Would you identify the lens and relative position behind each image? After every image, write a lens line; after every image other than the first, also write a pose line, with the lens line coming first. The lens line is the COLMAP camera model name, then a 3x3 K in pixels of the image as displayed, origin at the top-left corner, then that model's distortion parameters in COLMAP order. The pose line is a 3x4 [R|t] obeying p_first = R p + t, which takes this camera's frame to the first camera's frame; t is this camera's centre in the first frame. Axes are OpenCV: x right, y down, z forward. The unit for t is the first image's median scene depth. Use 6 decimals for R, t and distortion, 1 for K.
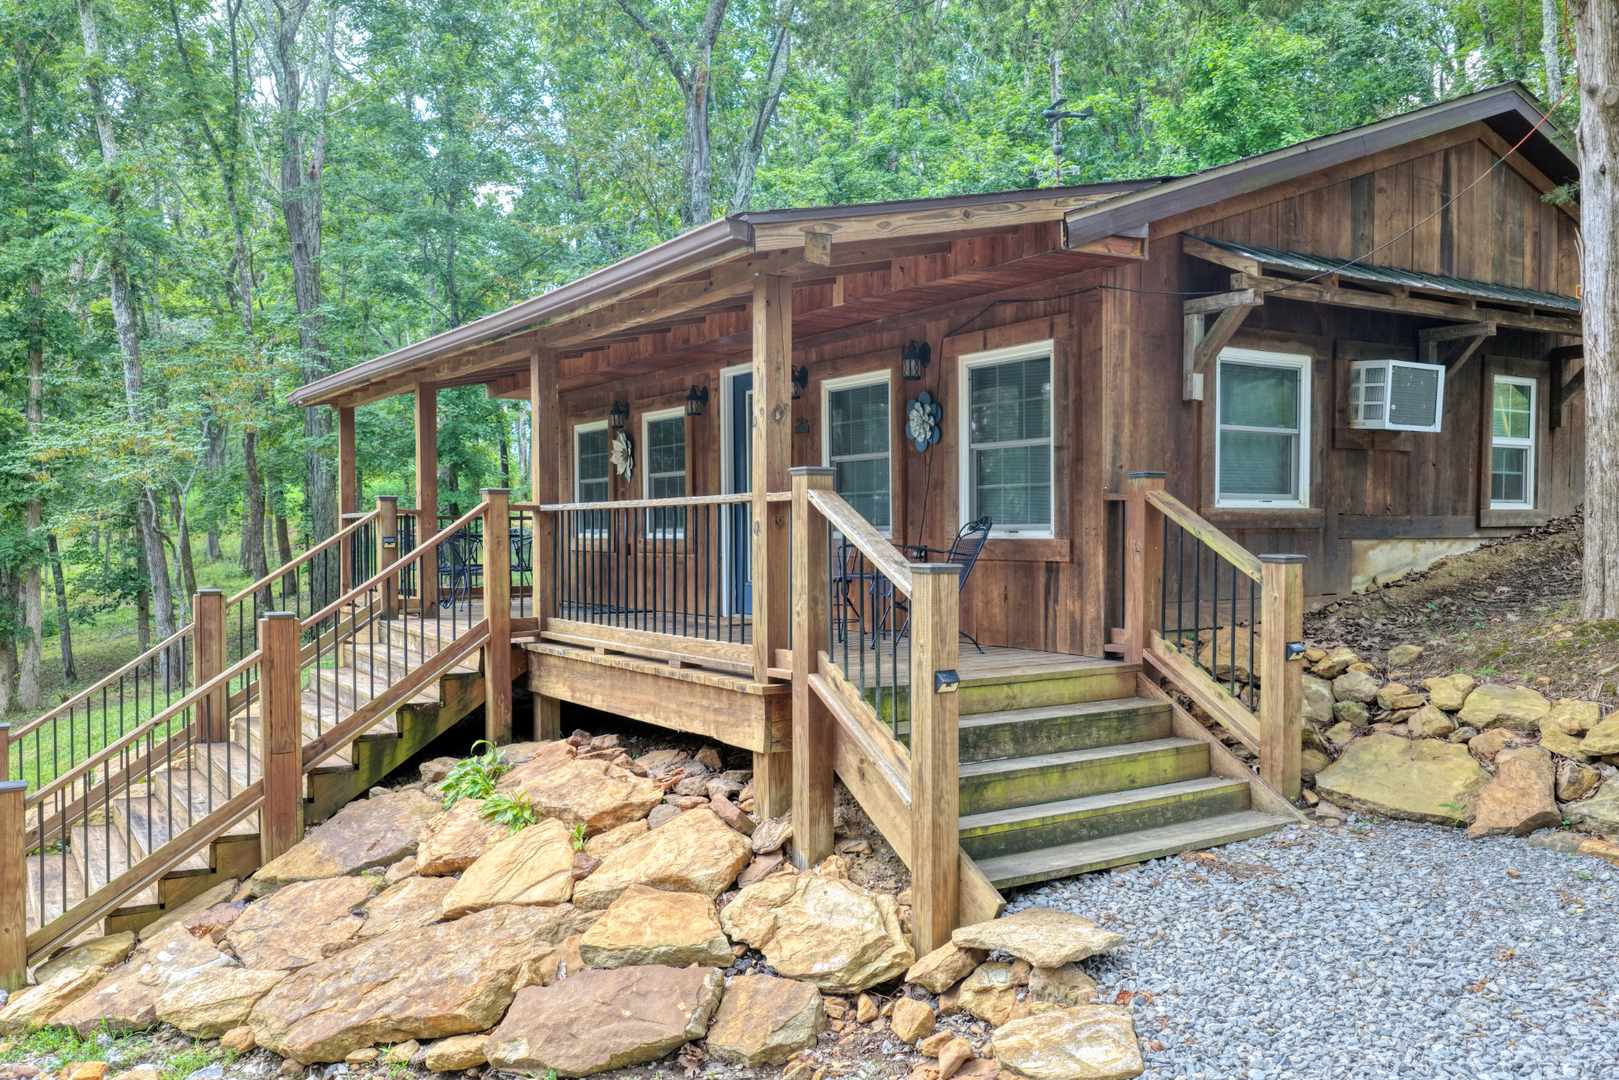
lens RADIAL K [[1351.8, 0, 813.2], [0, 1351.8, 540.7], [0, 0, 1]] dist [-0.016549, 0.046762]
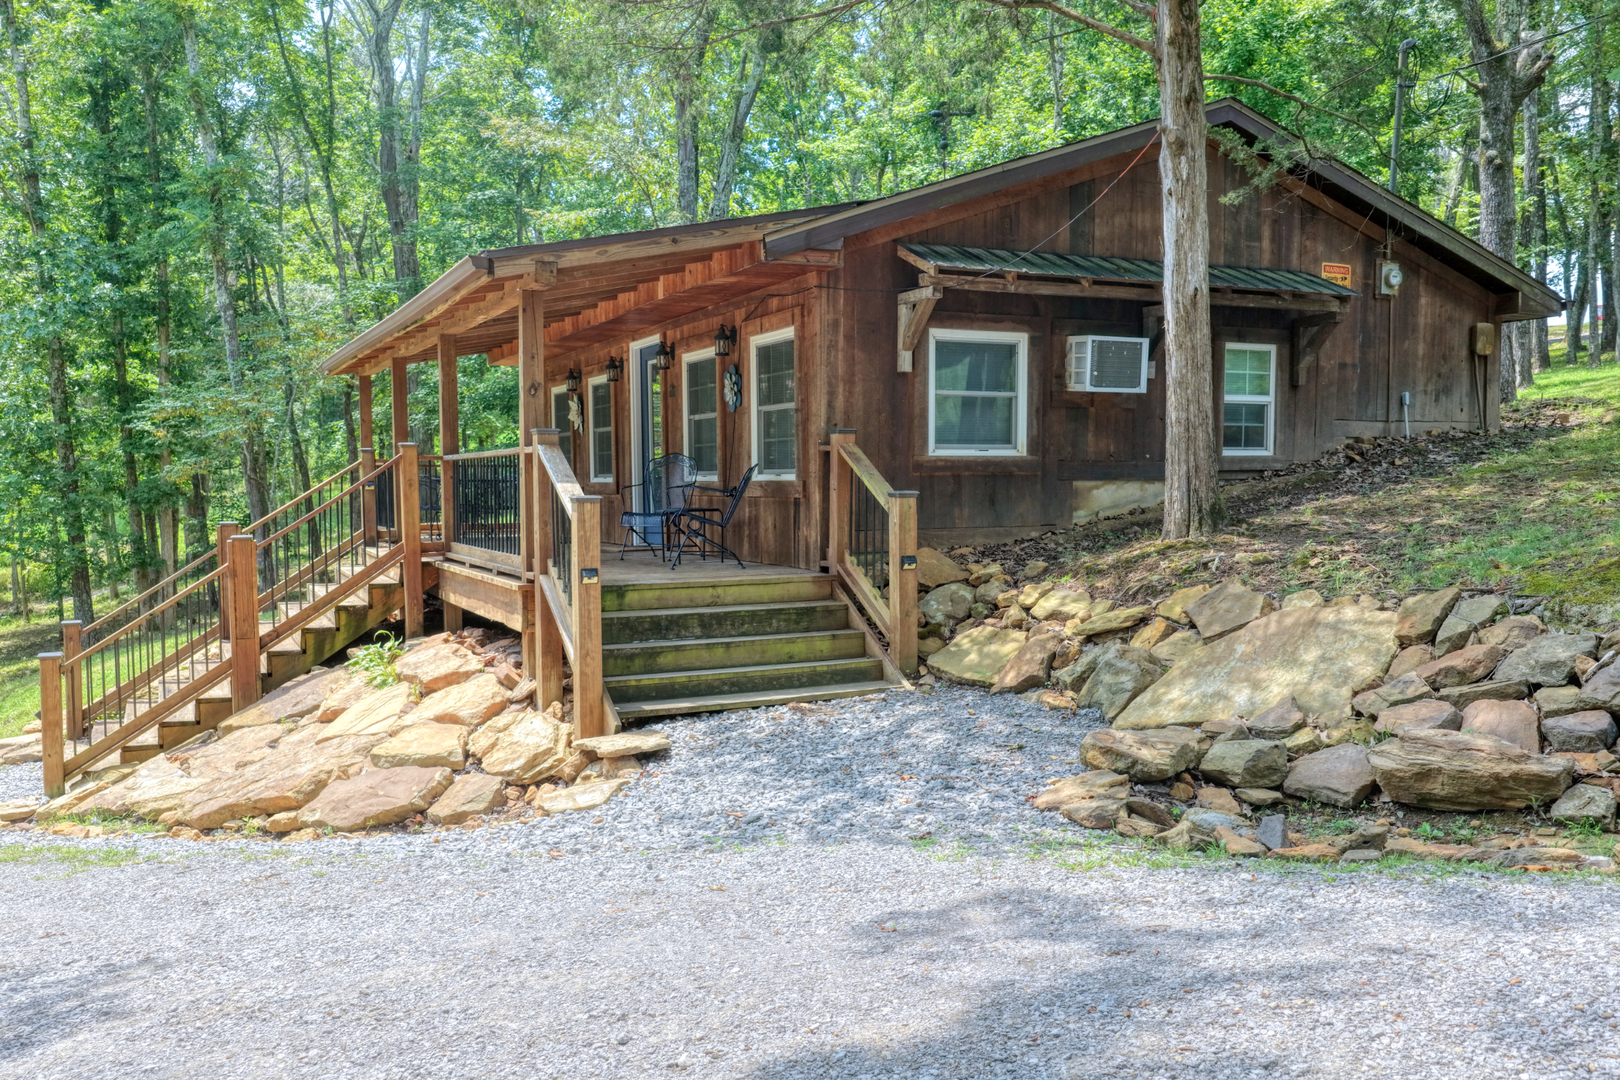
lens RADIAL K [[1352.6, 0, 807.5], [0, 1352.6, 540.8], [0, 0, 1]] dist [-0.016549, 0.046762]
pose [[0.992329, 0.003479, -0.123572, 0.363806], [0.001301, 0.999255, 0.038583, 0.006763], [0.123614, -0.038447, 0.991585, -0.300488]]
